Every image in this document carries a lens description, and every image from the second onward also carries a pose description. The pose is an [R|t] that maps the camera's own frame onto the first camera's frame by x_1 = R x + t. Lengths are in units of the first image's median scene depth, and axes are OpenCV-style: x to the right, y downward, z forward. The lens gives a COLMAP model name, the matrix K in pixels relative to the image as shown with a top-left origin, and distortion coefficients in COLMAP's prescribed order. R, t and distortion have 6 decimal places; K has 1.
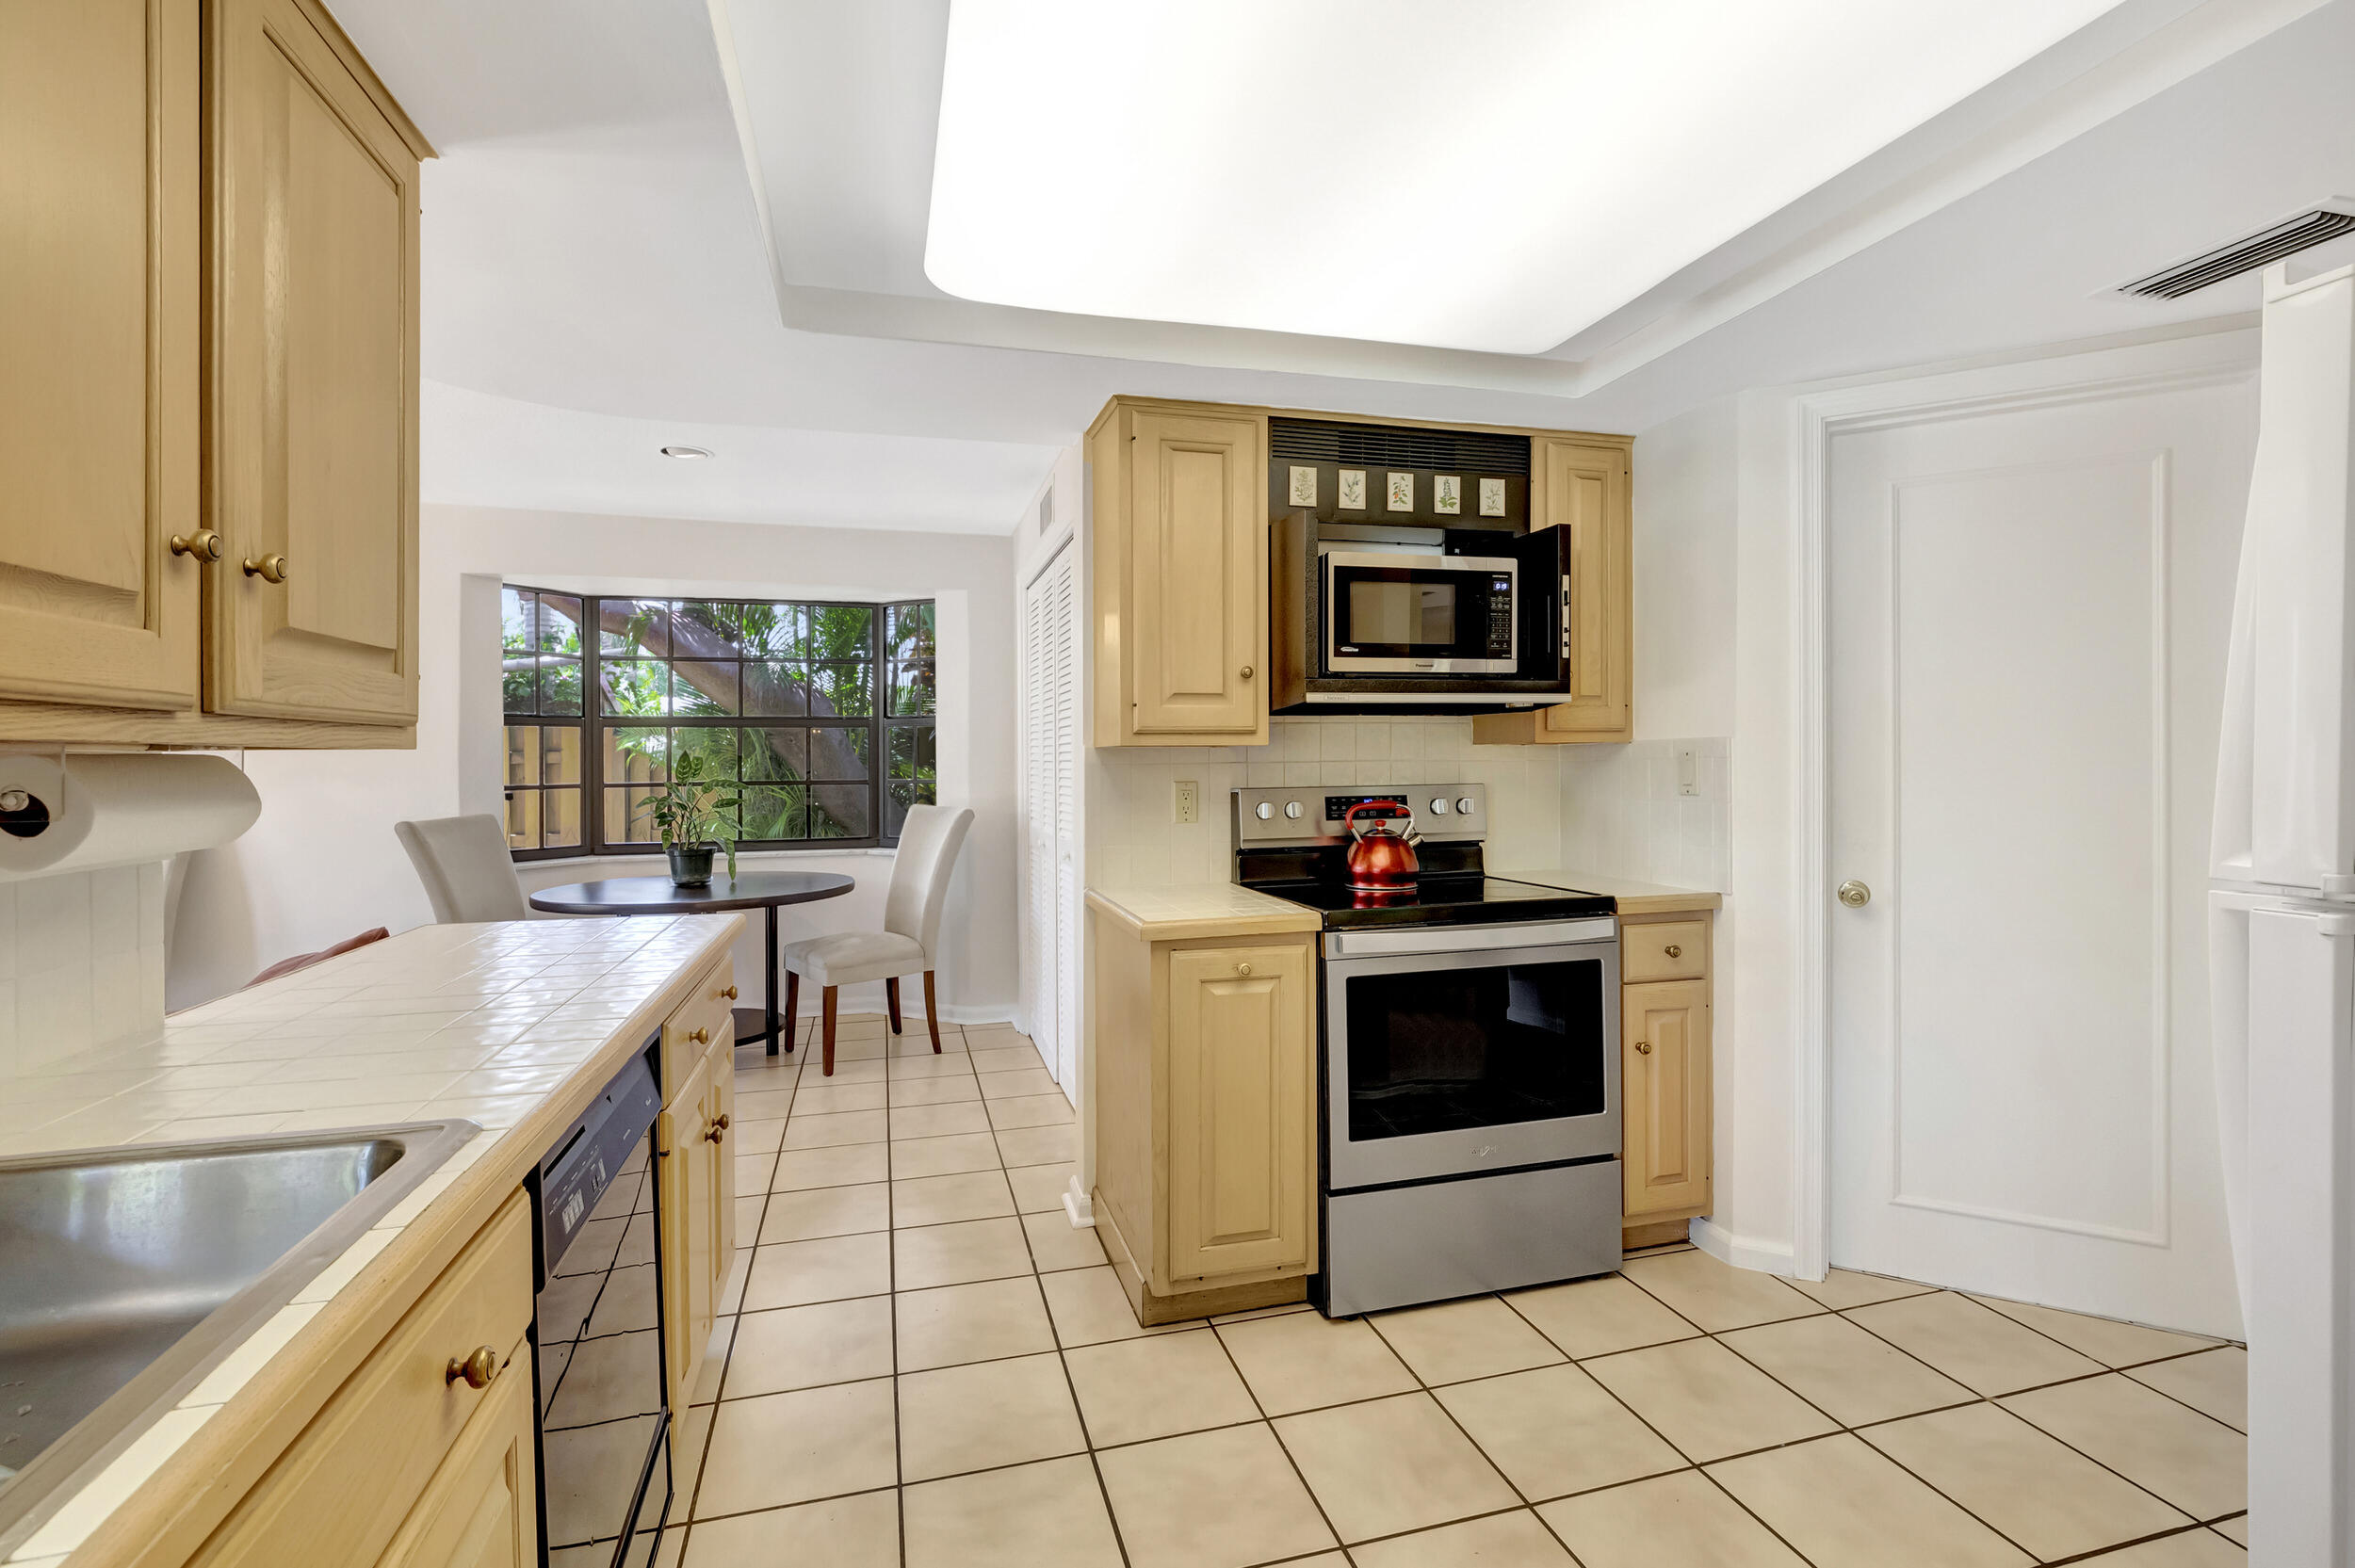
lens RADIAL K [[1070.0, 0, 1184.1], [0, 1070.0, 747.9], [0, 0, 1]] dist [0.001098, 0.000070]
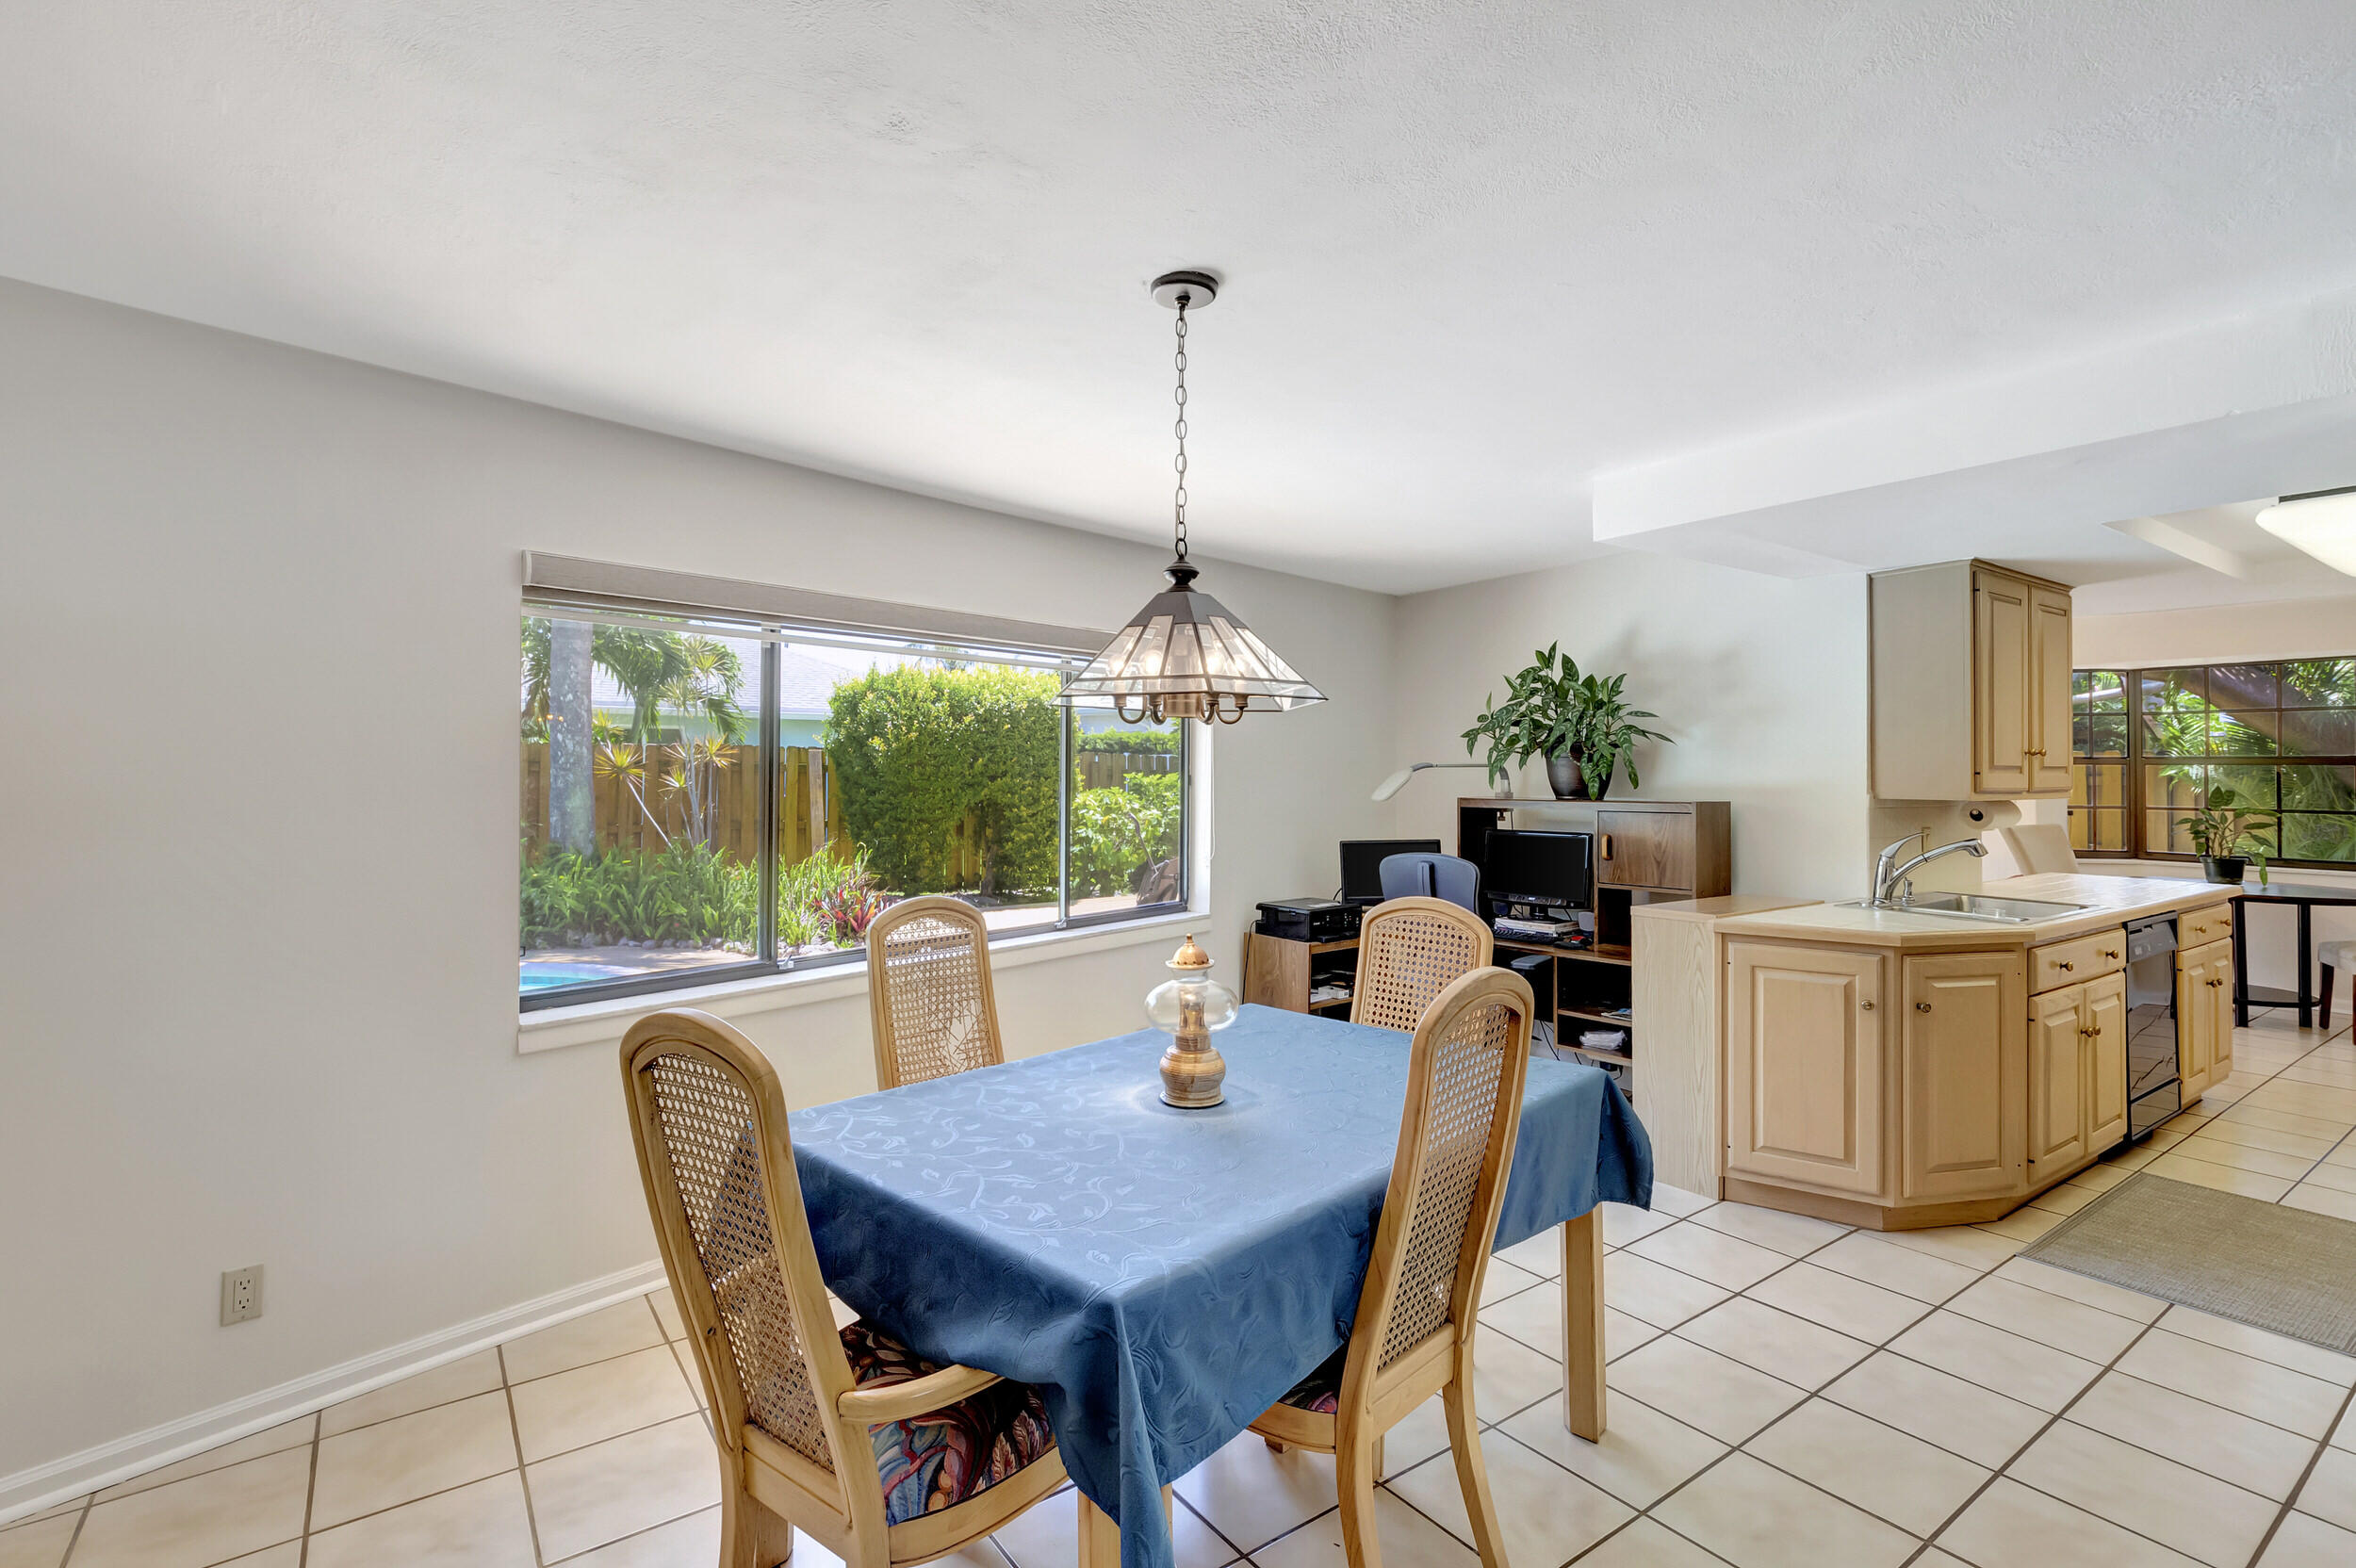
lens RADIAL K [[1070.6, 0, 1184.6], [0, 1070.6, 747.9], [0, 0, 1]] dist [0.001098, 0.000070]
pose [[0.337053, -0.010132, -0.941431, 0.345072], [0.001415, 0.999946, -0.010256, -0.030737], [0.941484, 0.002125, 0.337050, -0.640261]]
